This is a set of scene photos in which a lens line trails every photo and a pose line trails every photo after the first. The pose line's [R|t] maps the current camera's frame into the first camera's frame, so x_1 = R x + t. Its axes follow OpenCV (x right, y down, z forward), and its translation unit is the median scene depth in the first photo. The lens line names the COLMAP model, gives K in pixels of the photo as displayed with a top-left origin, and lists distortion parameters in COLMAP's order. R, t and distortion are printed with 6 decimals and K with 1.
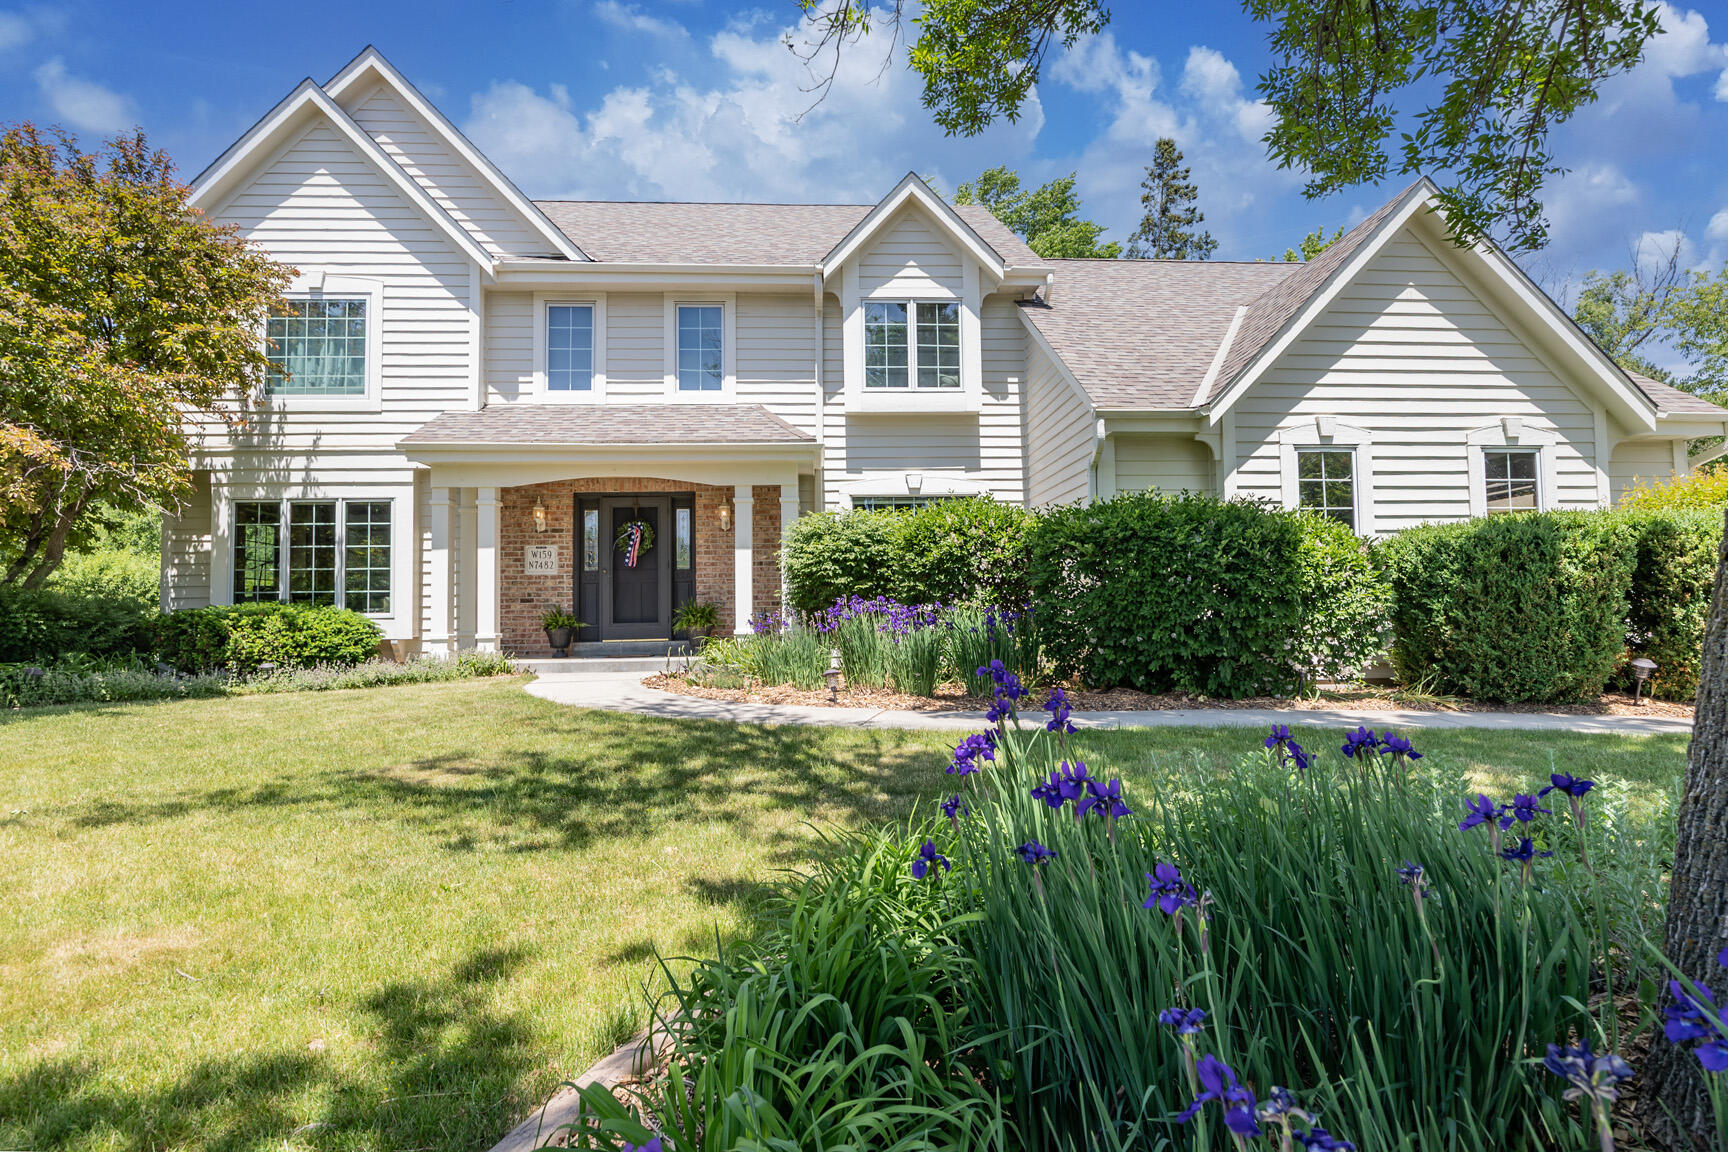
lens RADIAL K [[999.2, 0, 864.0], [0, 999.2, 576.0], [0, 0, 1]] dist [-0.017039, -0.000199]
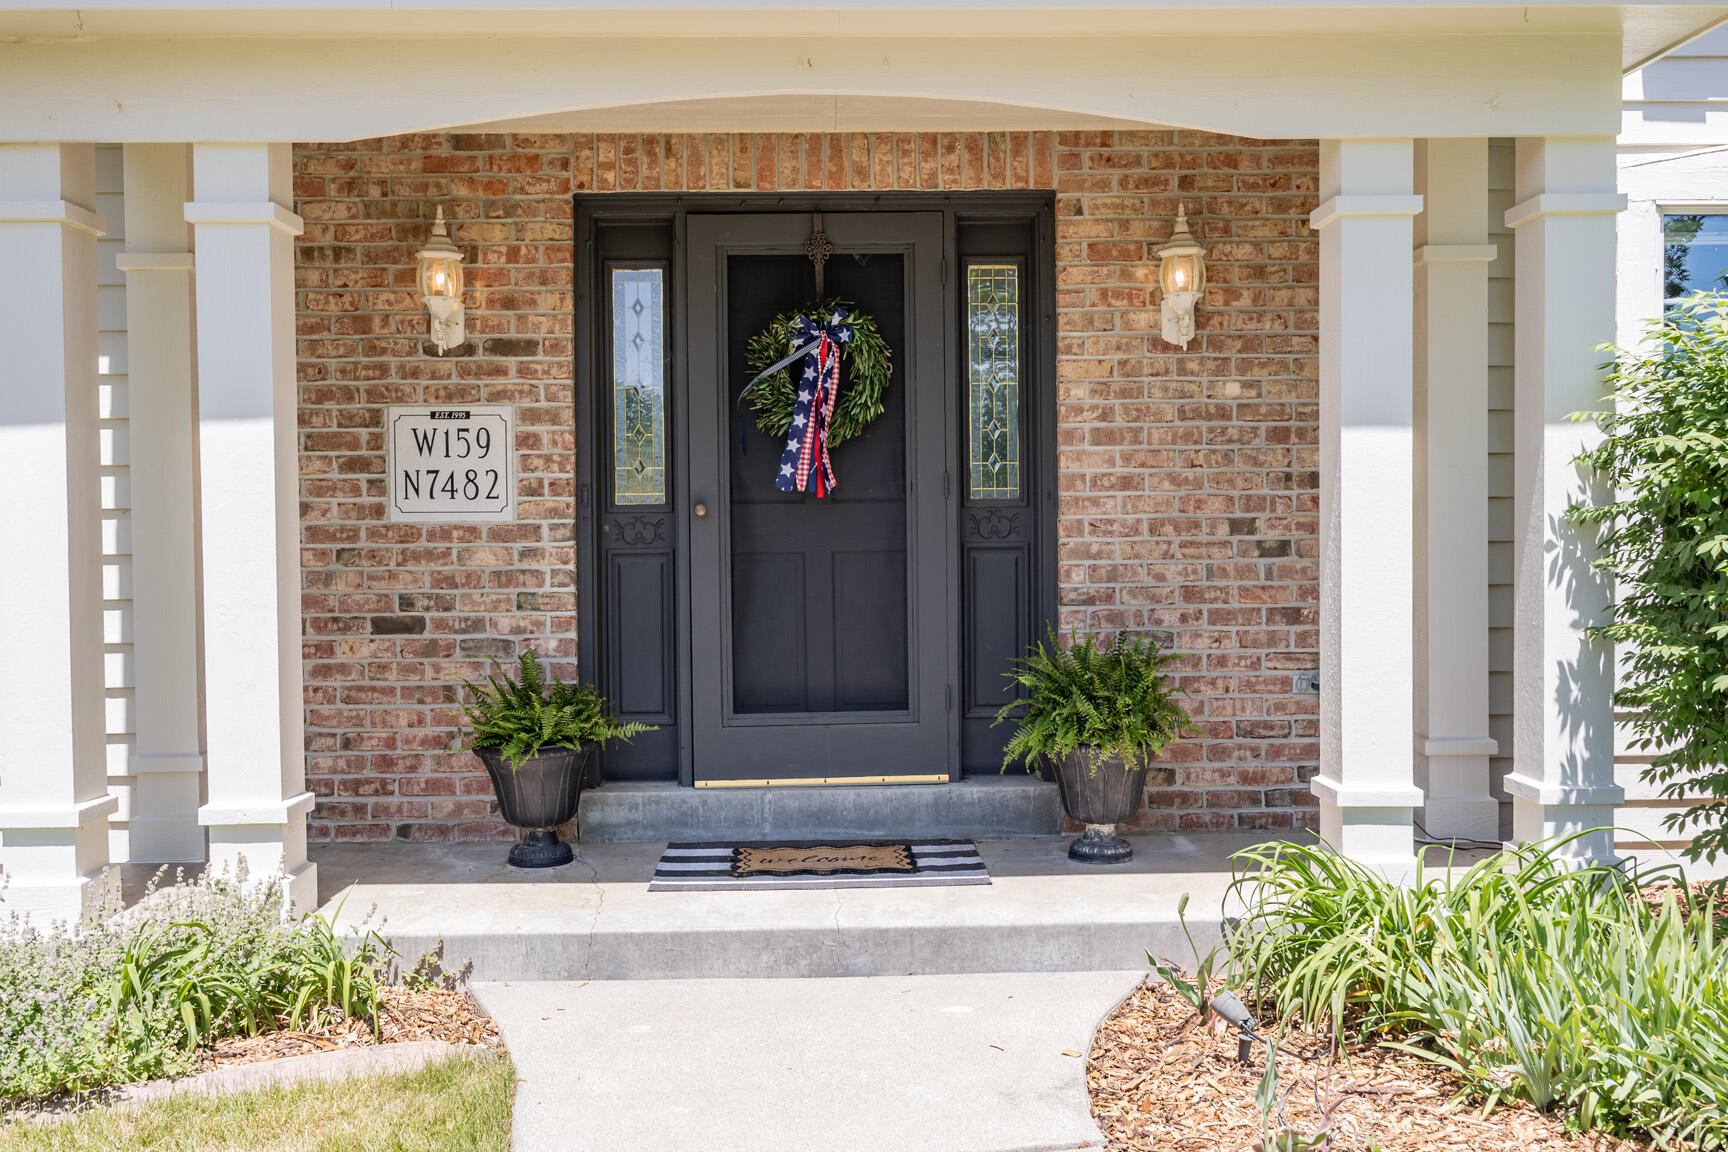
lens RADIAL K [[1802.2, 0, 864.0], [0, 1802.2, 576.0], [0, 0, 1]] dist [-0.013056, -0.004368]
pose [[0.999872, 0.003834, -0.015558, -0.215639], [-0.002550, 0.996649, 0.081762, -0.025743], [0.015820, -0.081712, 0.996530, 0.555467]]
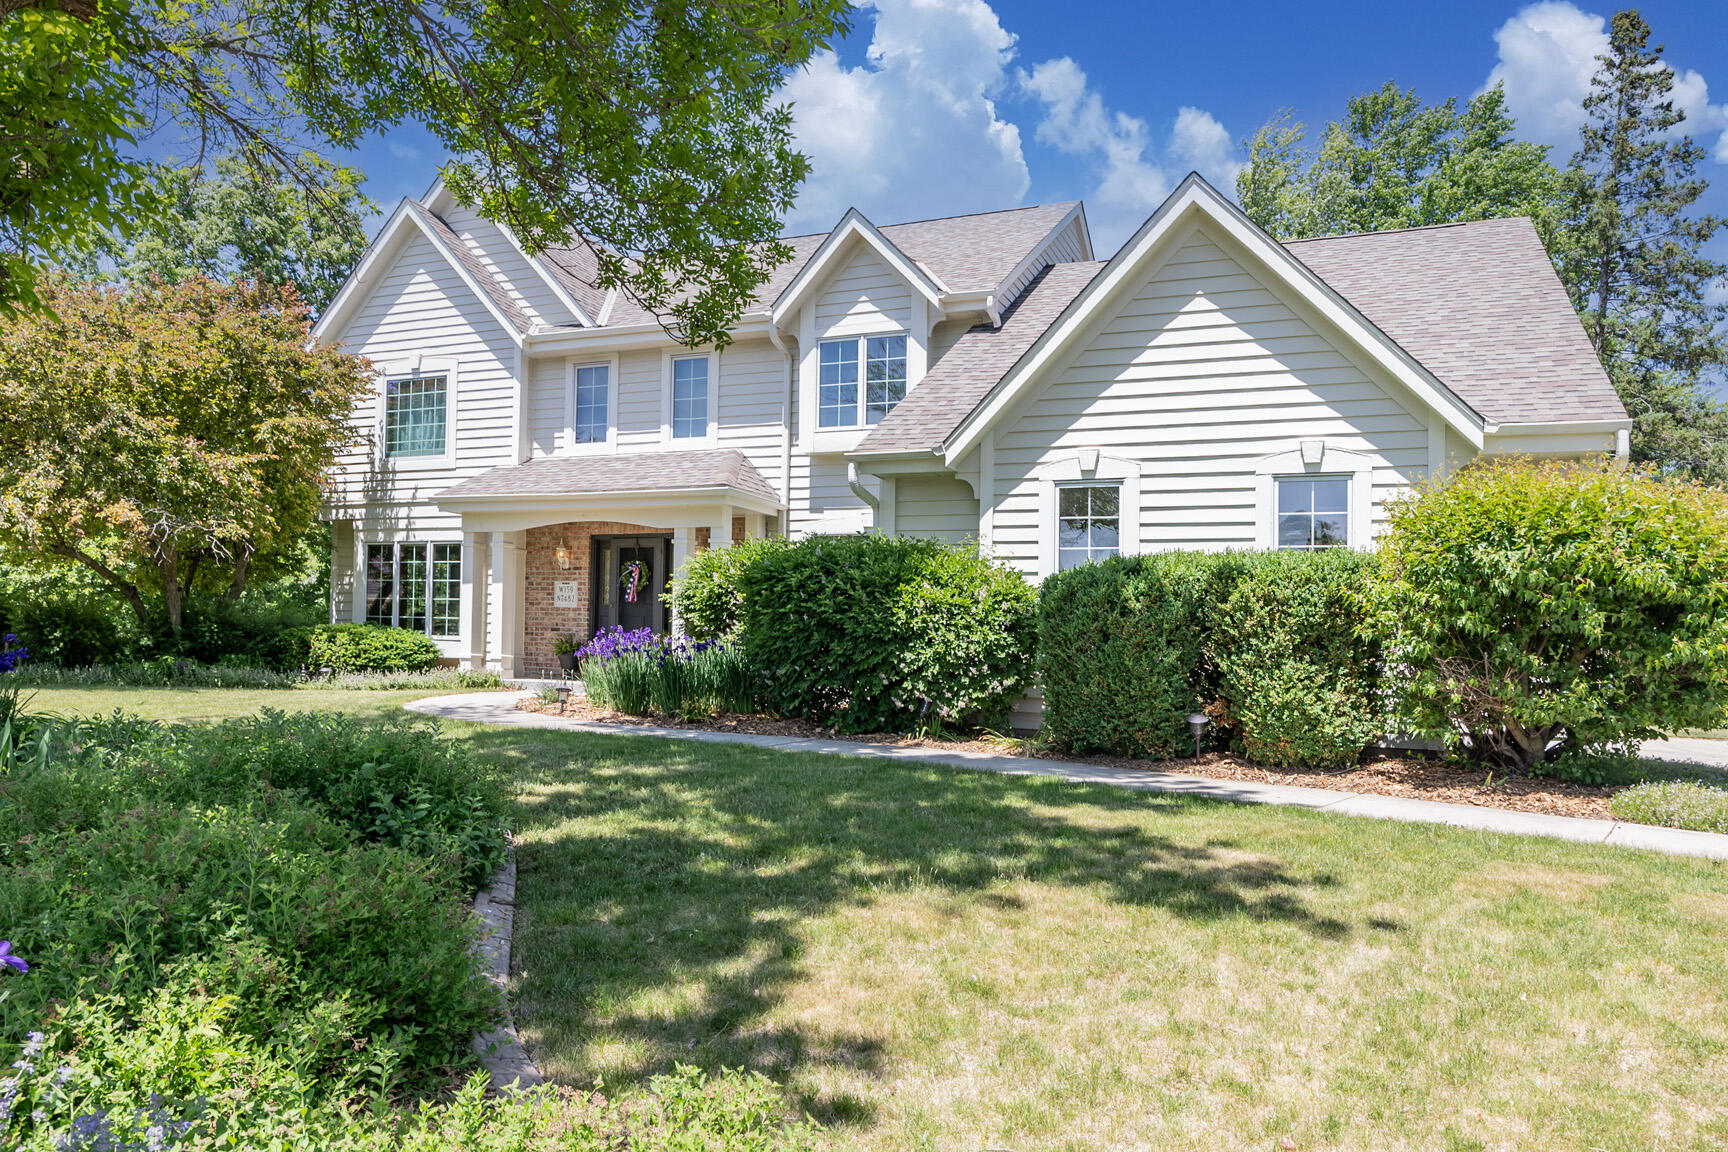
lens RADIAL K [[1288.7, 0, 862.8], [0, 1288.7, 633.8], [0, 0, 1]] dist [-0.005746, 0.006221]
pose [[0.874437, 0.029190, -0.484261, 0.696705], [-0.026241, 0.999573, 0.012869, 0.001557], [0.484429, 0.001454, 0.874829, -0.122872]]
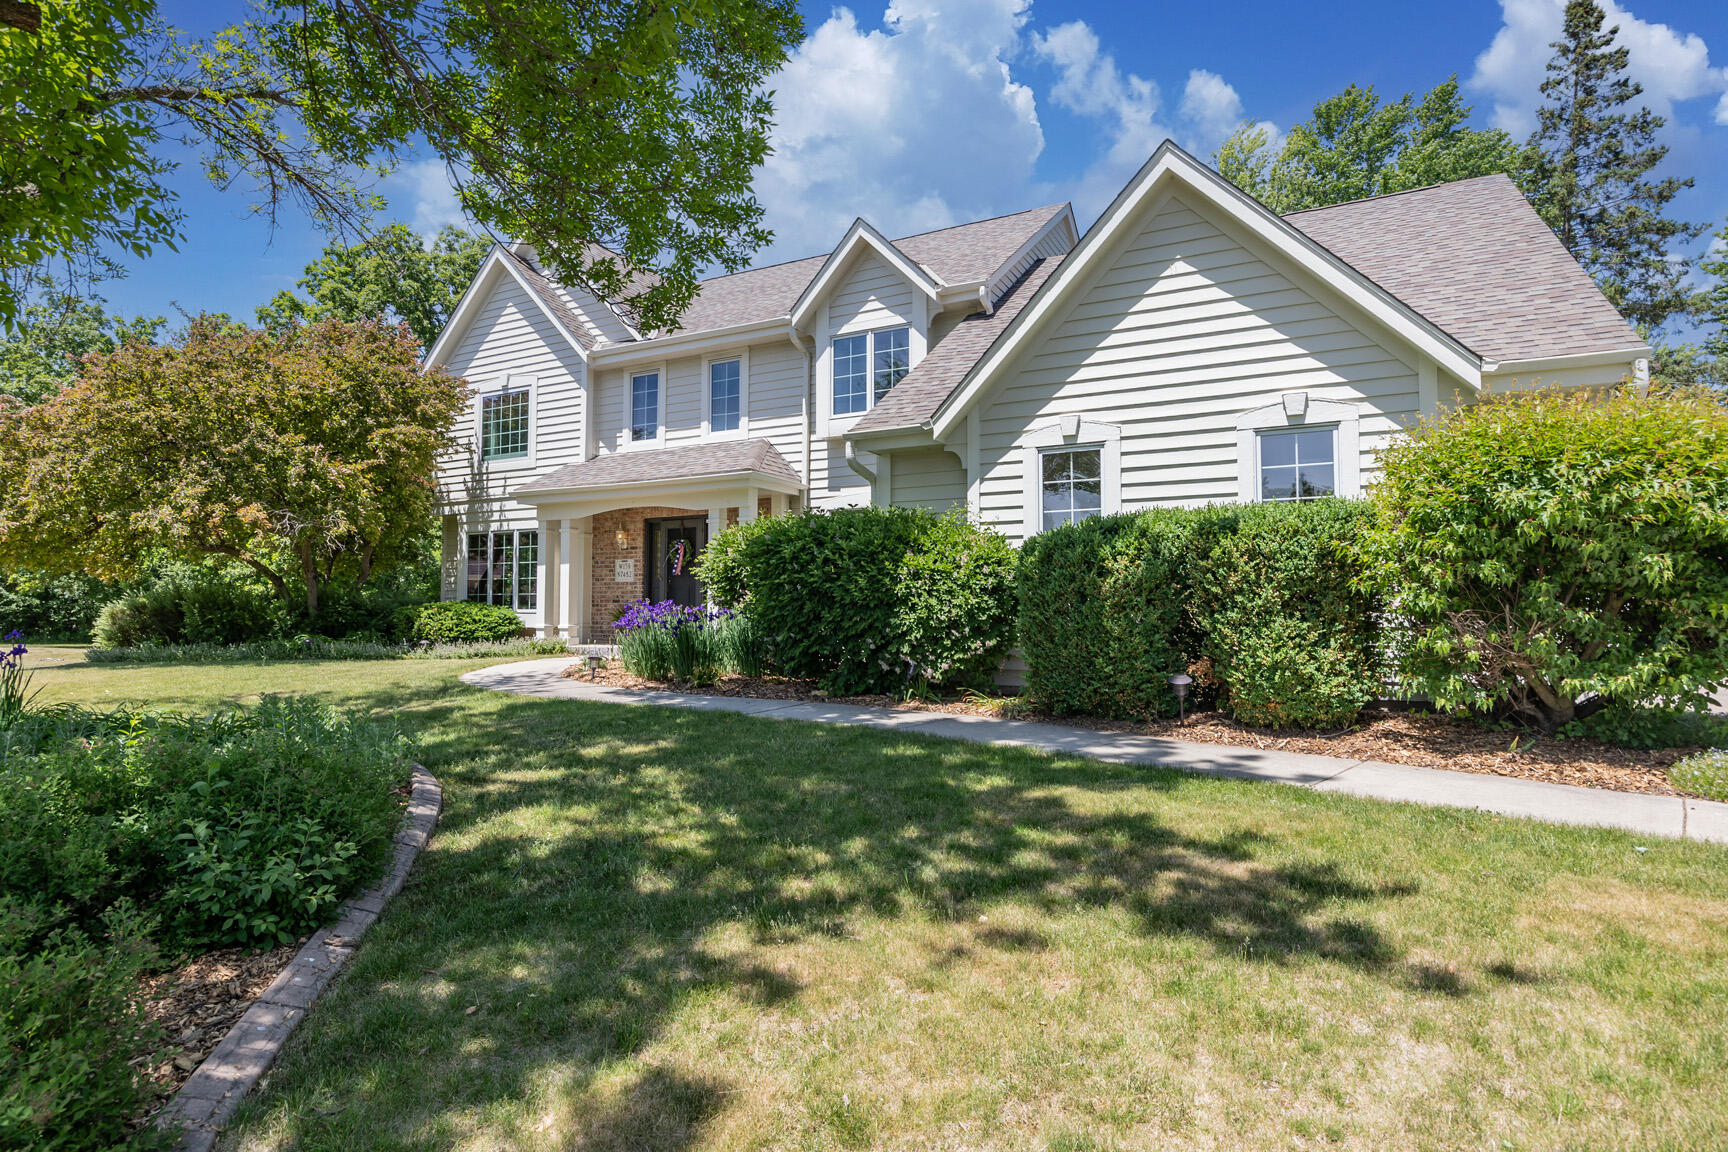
lens RADIAL K [[1007.0, 0, 811.6], [0, 1007.0, 610.0], [0, 0, 1]] dist [0.006472, -0.004380]
pose [[0.817845, 0.010876, -0.575335, 0.663062], [0.009645, 0.999422, 0.032604, -0.004290], [0.575357, -0.032214, 0.817268, 0.038875]]
